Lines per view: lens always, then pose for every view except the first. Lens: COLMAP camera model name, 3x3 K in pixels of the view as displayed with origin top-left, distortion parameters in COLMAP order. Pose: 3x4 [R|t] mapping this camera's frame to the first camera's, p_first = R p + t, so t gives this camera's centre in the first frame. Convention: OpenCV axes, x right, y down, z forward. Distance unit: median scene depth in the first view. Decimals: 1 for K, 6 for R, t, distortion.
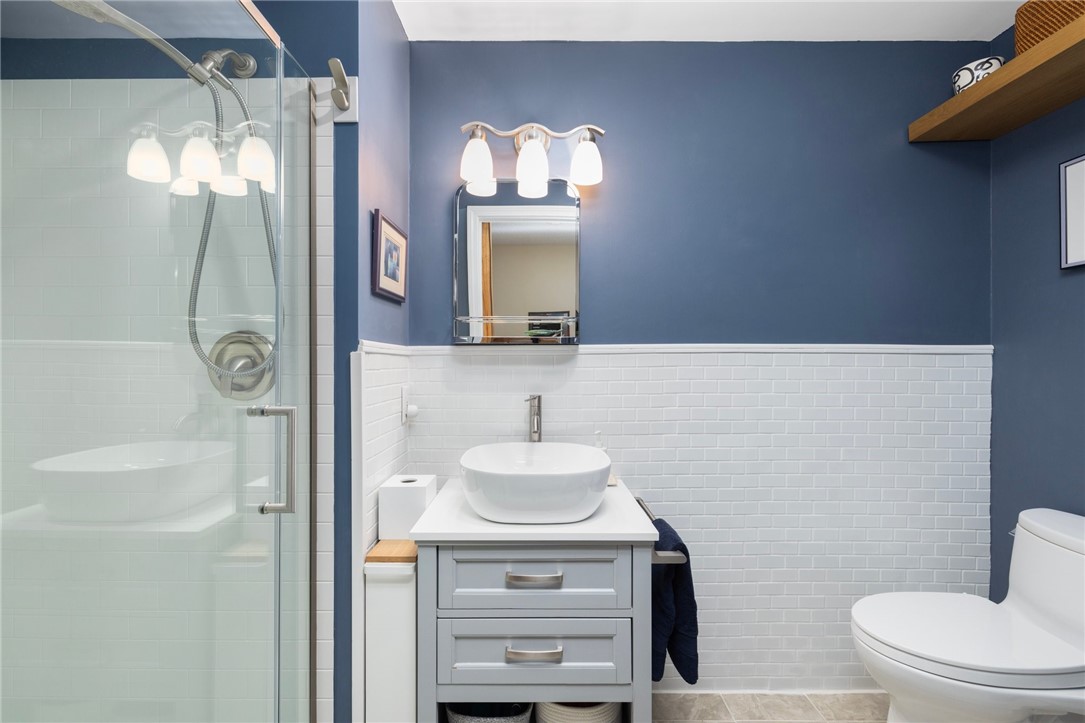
lens RADIAL K [[475.5, 0, 538.0], [0, 475.5, 357.6], [0, 0, 1]] dist [0.002237, -0.001076]
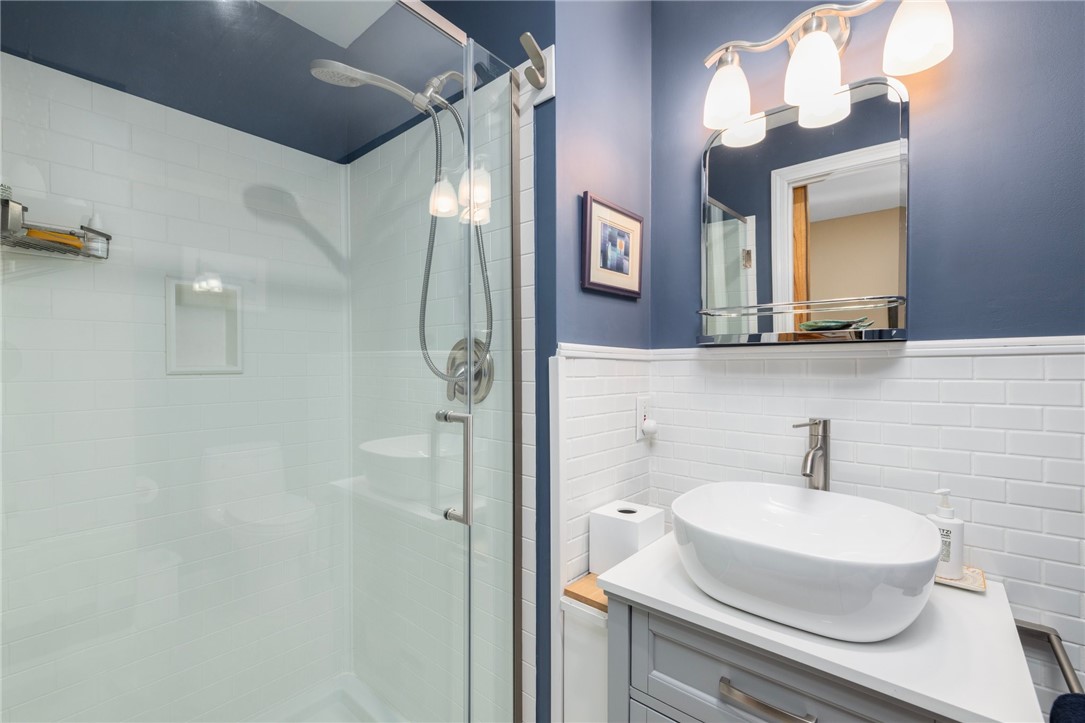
lens RADIAL K [[475.5, 0, 541.3], [0, 475.5, 367.6], [0, 0, 1]] dist [0.002237, -0.001076]
pose [[0.746406, 0.002637, -0.665486, 0.175845], [0.001084, 0.999986, 0.005178, 0.003730], [0.665490, -0.004587, 0.746392, 0.294079]]
